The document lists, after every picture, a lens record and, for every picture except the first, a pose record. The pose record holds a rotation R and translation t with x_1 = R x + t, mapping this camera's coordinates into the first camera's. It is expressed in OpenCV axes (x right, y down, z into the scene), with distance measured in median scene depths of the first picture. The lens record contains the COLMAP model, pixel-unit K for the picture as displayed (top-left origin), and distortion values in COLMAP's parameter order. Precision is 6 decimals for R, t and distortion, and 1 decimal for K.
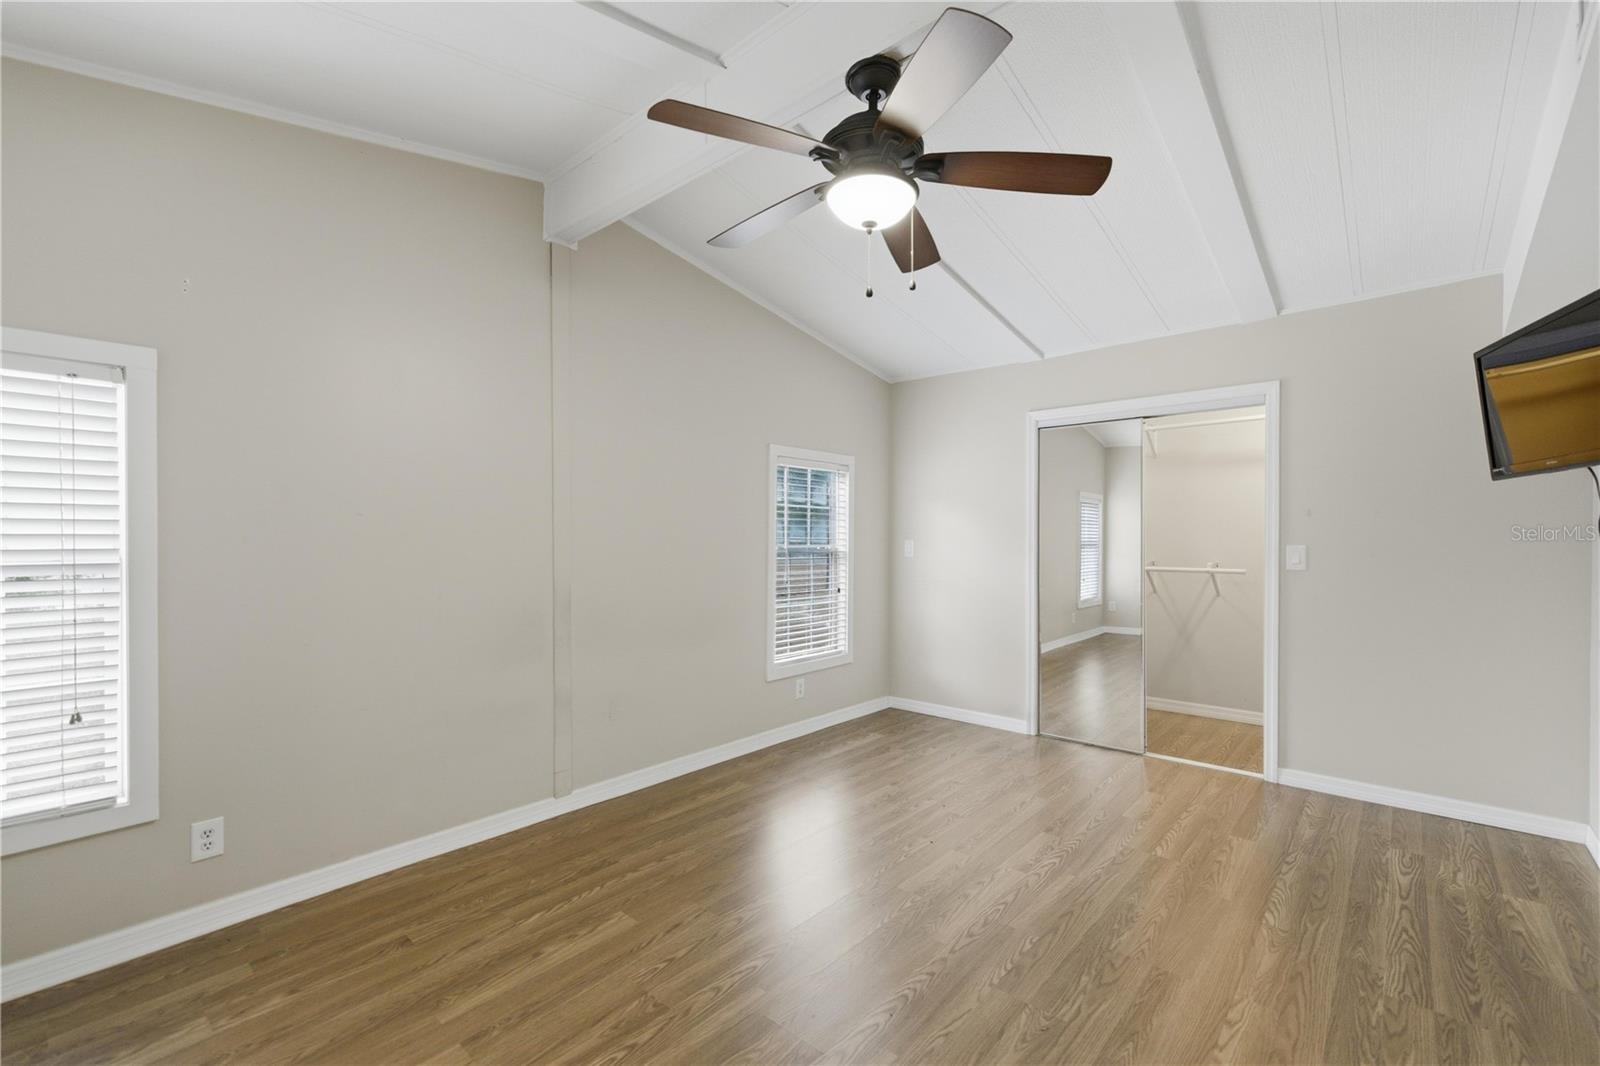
lens RADIAL K [[689.3, 0, 799.4], [0, 689.3, 534.4], [0, 0, 1]] dist [0.002421, 0.000348]
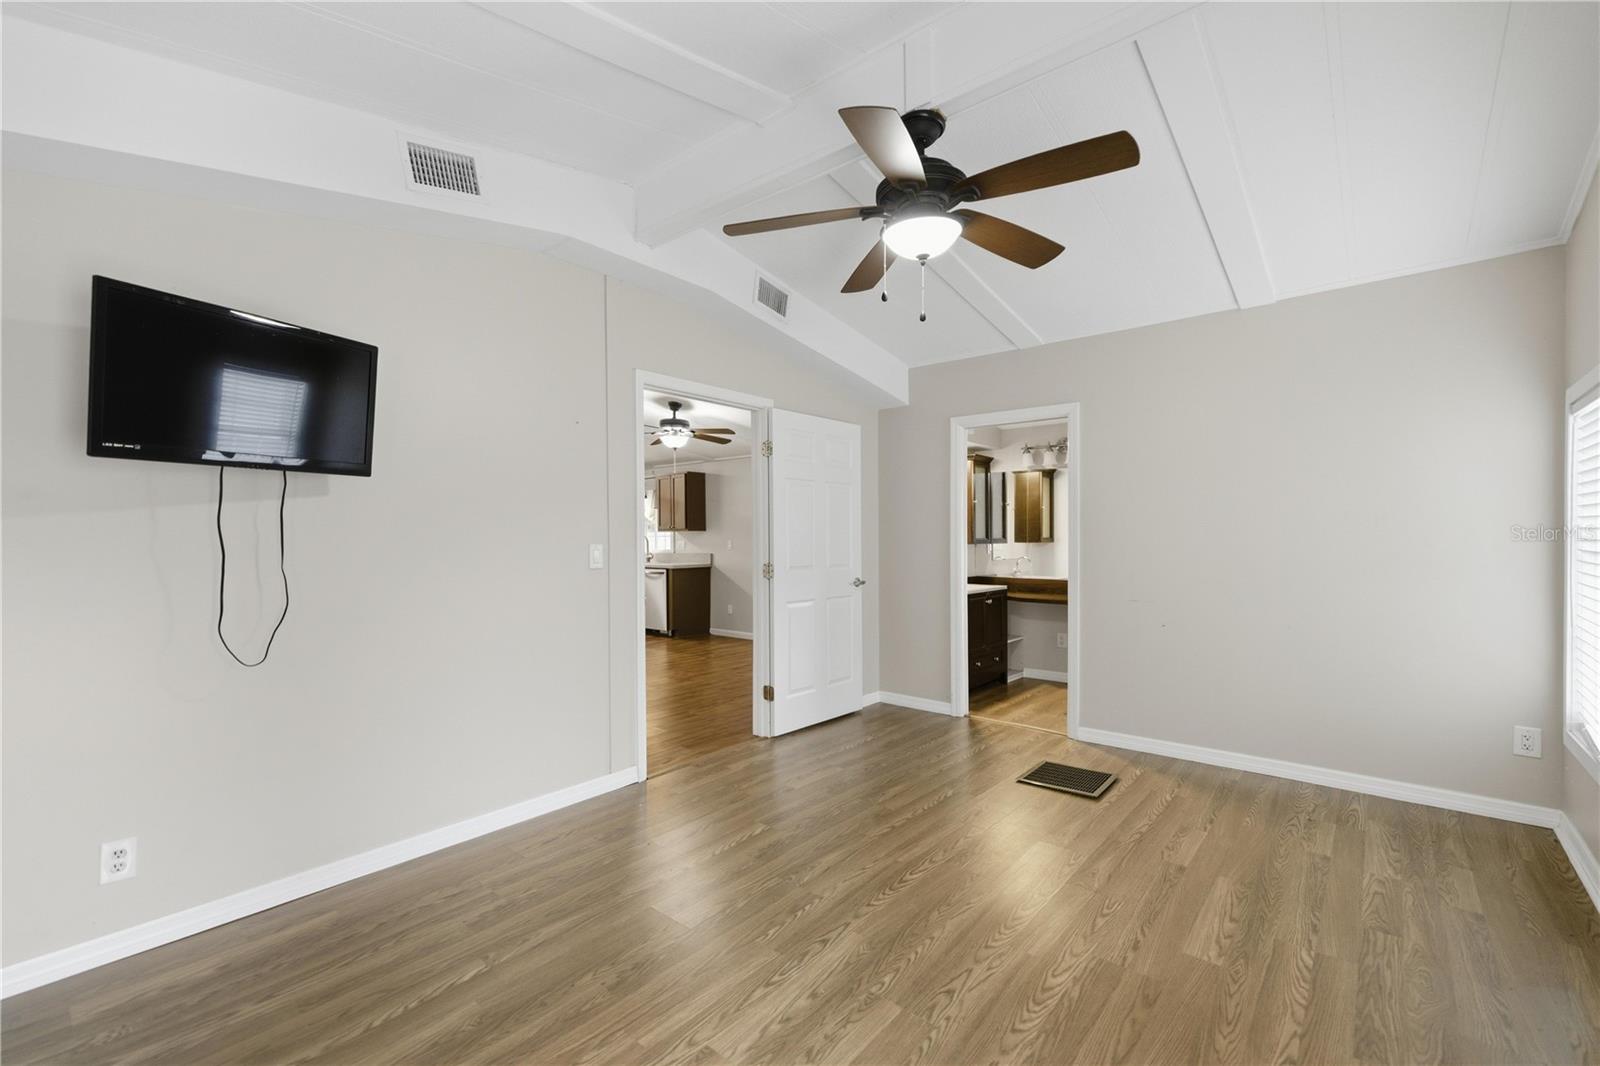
lens RADIAL K [[689.3, 0, 802.6], [0, 689.3, 534.0], [0, 0, 1]] dist [0.002421, 0.000348]
pose [[-0.999763, 0.002885, -0.021567, 0.294763], [0.002872, 0.999996, 0.000634, 0.005272], [0.021569, 0.000572, -0.999767, 1.949698]]
